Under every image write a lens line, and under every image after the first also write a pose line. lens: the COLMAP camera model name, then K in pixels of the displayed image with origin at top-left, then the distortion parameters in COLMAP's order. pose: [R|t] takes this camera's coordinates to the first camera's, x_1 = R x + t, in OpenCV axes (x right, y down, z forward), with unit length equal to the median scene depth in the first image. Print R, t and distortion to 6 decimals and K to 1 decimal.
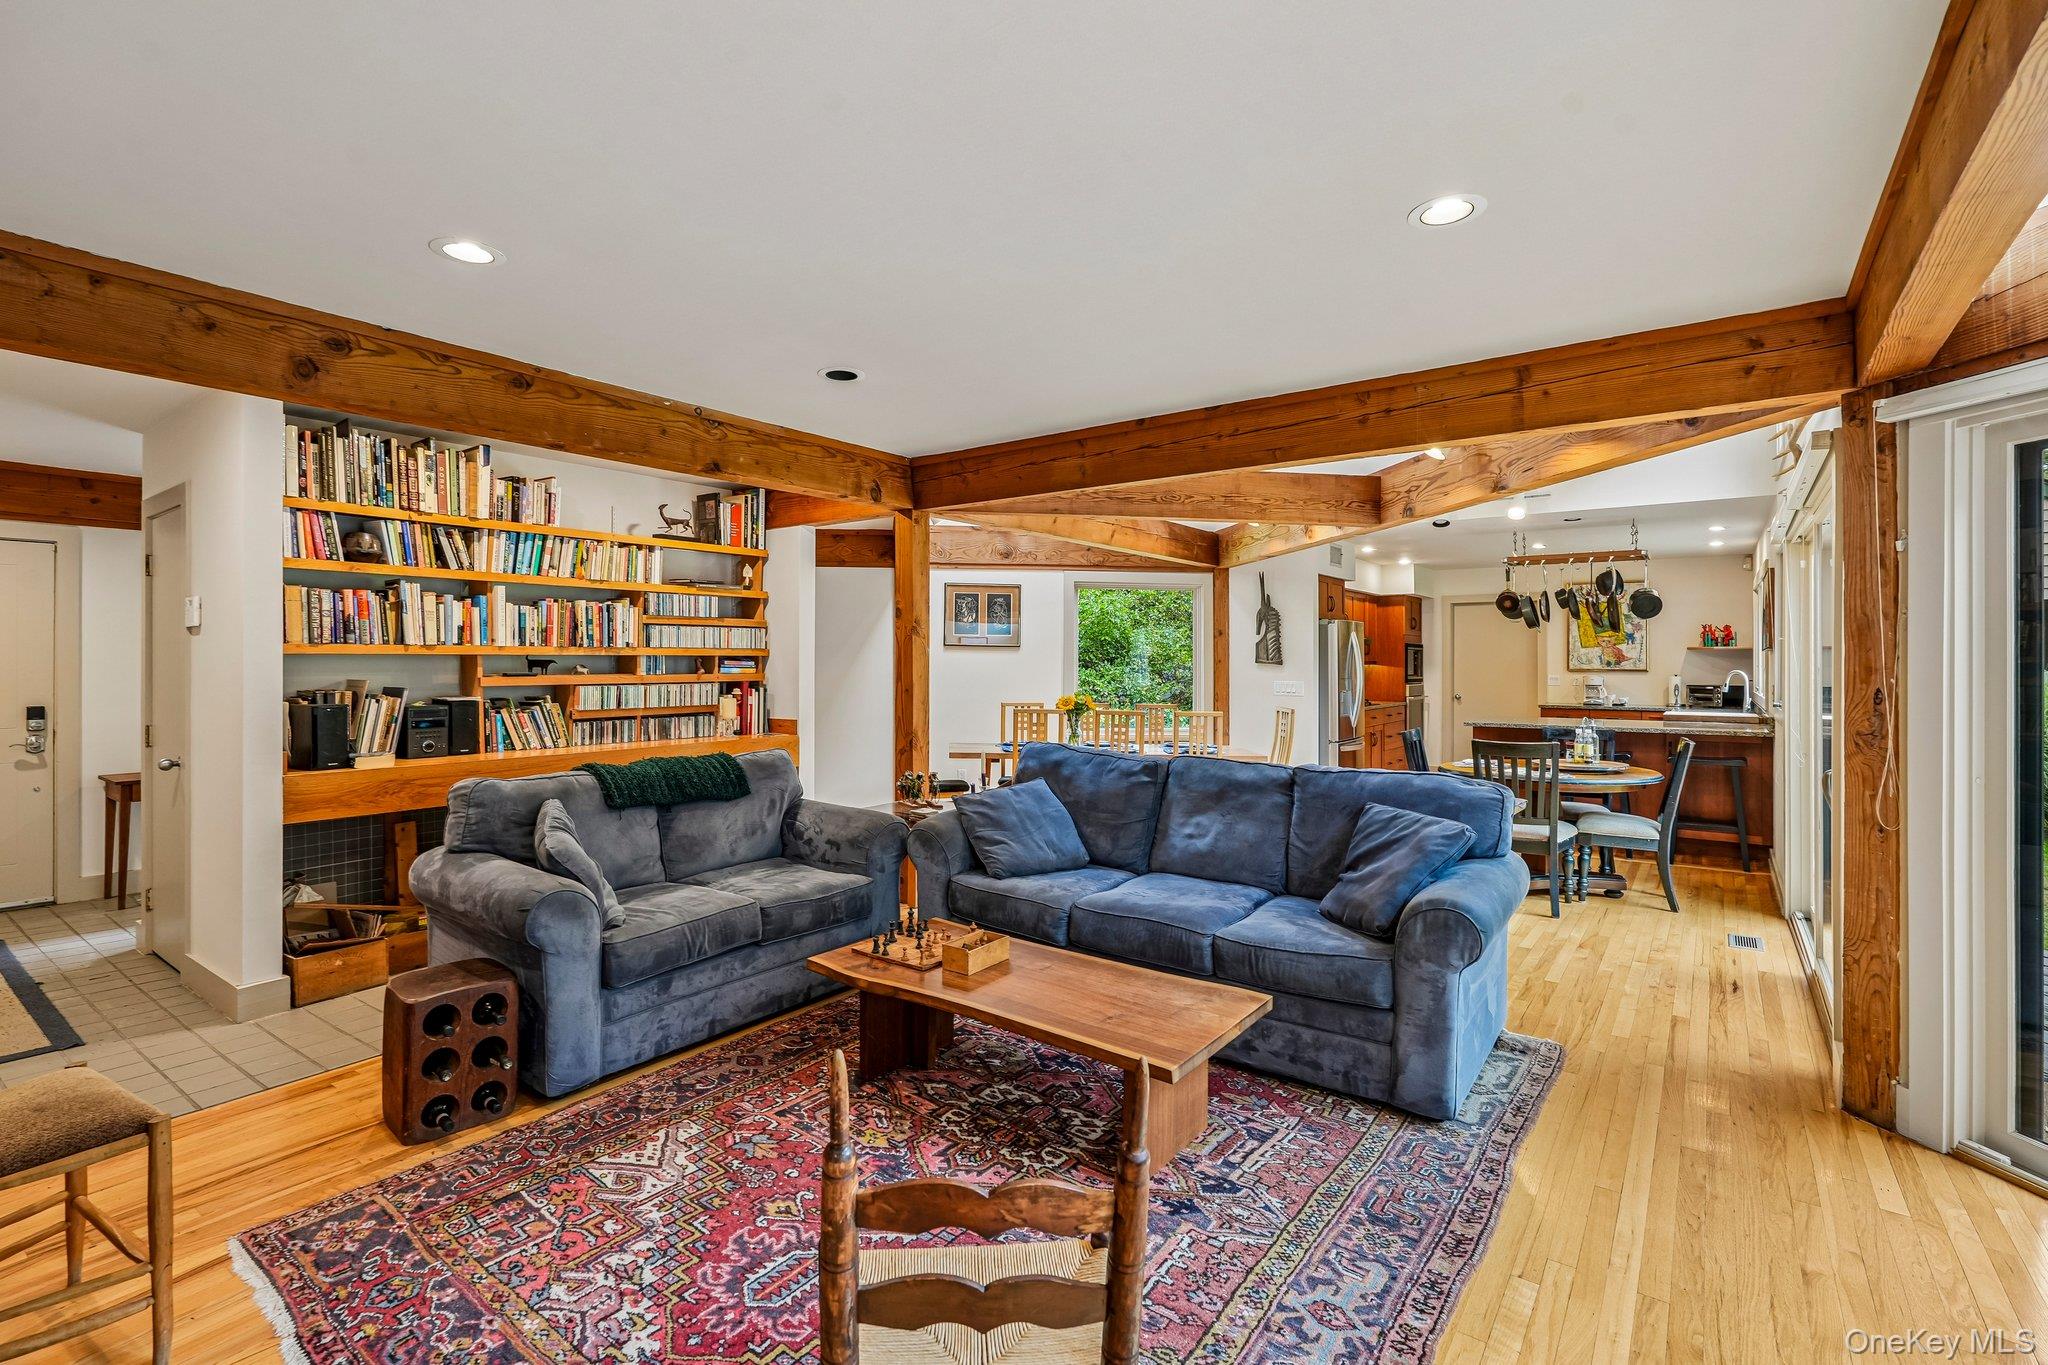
lens RADIAL K [[930.5, 0, 1023.2], [0, 930.5, 651.4], [0, 0, 1]] dist [-0.005221, 0.004324]
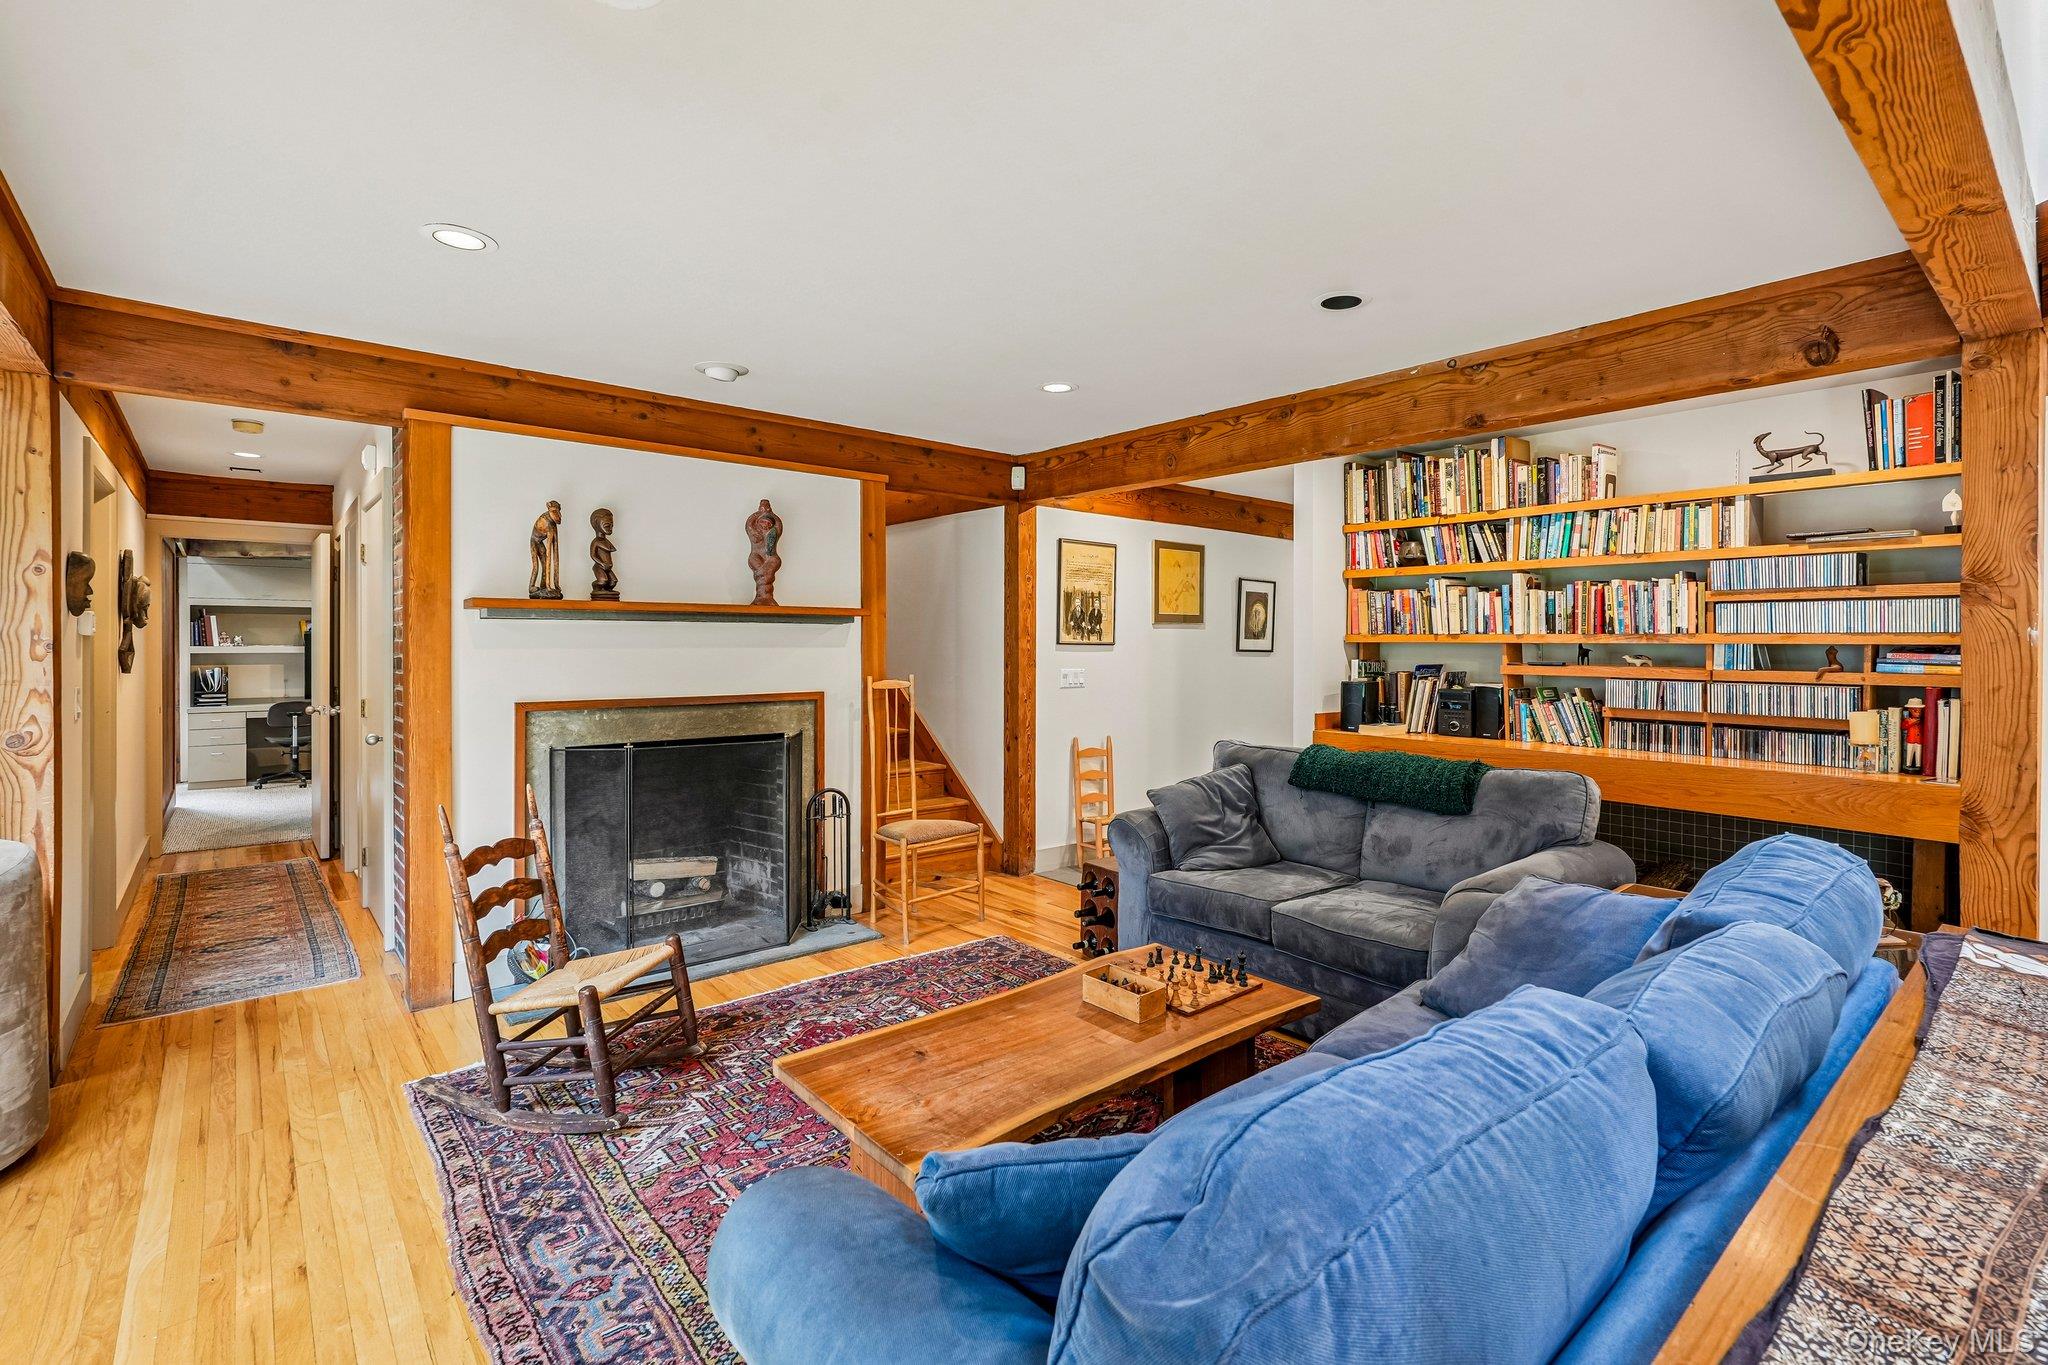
lens RADIAL K [[930.5, 0, 1039.0], [0, 930.5, 637.2], [0, 0, 1]] dist [-0.005221, 0.004324]
pose [[-0.213522, -0.008603, -0.976900, 0.537433], [0.003886, 0.999946, -0.009655, 0.004971], [0.976931, -0.005858, -0.213477, 0.746321]]
